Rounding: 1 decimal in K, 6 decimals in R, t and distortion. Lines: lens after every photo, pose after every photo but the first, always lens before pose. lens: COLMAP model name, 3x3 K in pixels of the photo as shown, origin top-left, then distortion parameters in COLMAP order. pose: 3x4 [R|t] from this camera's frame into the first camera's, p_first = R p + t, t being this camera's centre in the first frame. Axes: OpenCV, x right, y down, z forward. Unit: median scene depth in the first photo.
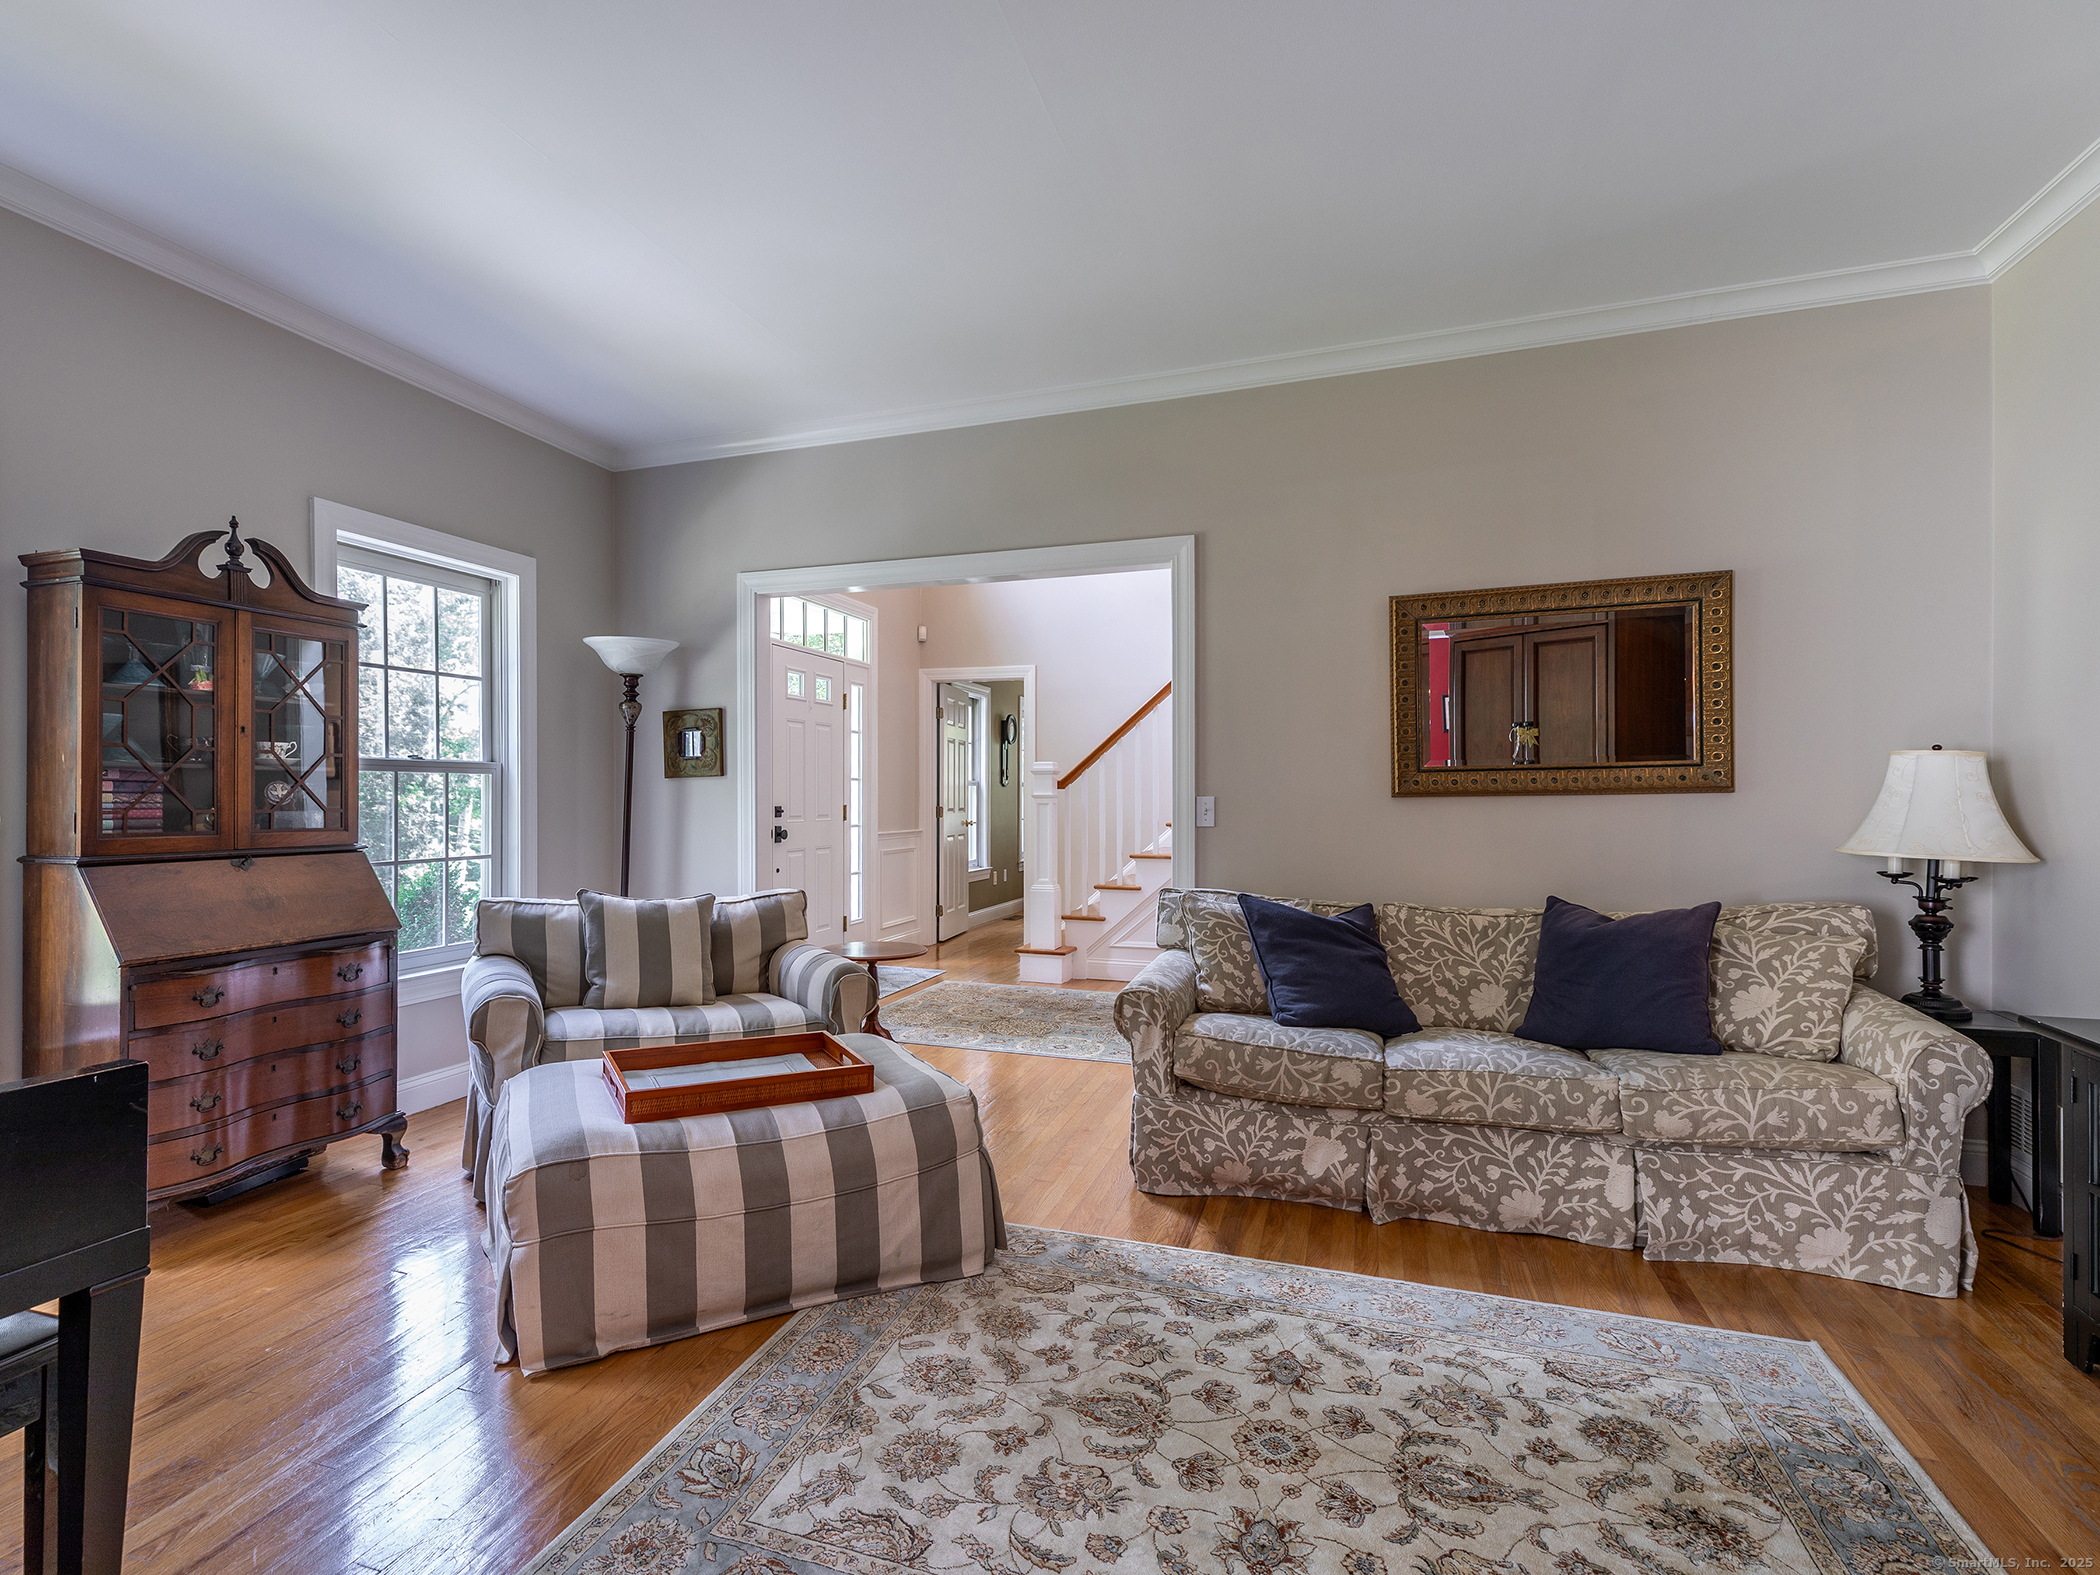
lens RADIAL K [[1063.2, 0, 1038.2], [0, 1063.2, 795.4], [0, 0, 1]] dist [0.034143, 0.000749]
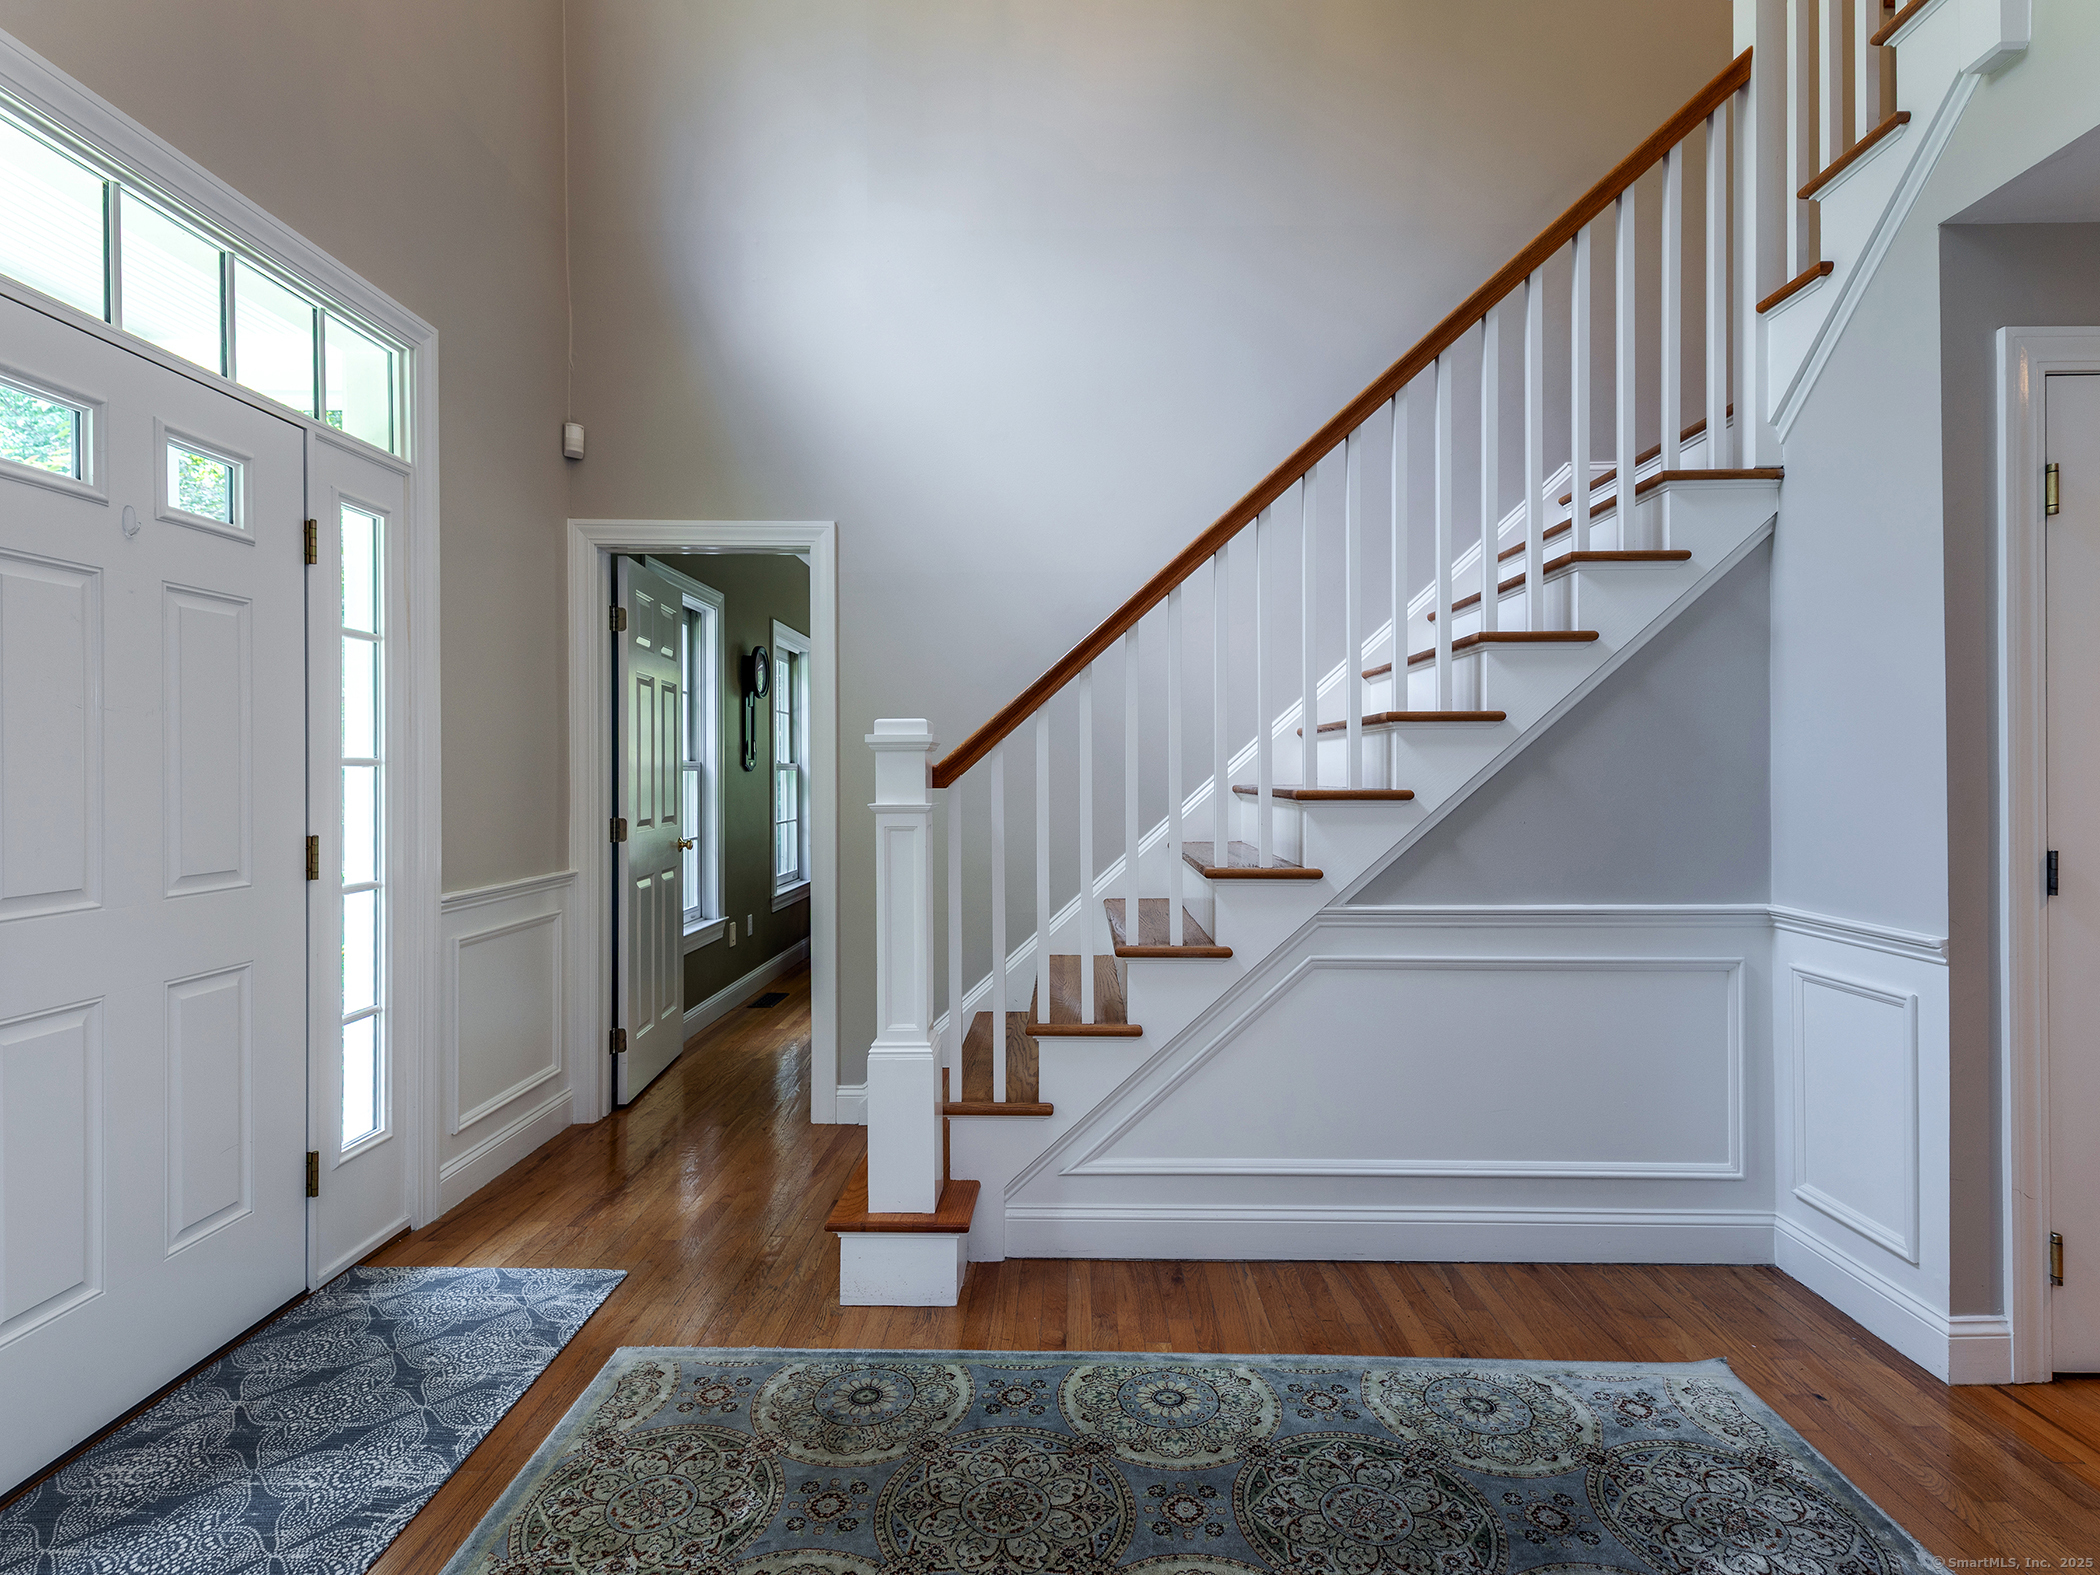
lens RADIAL K [[1063.2, 0, 1066.5], [0, 1063.2, 773.1], [0, 0, 1]] dist [0.034143, 0.000749]
pose [[0.959393, -0.004060, 0.282044, -0.041316], [0.004019, 0.999992, 0.000722, -0.010588], [-0.282045, 0.000441, 0.959401, 0.563734]]
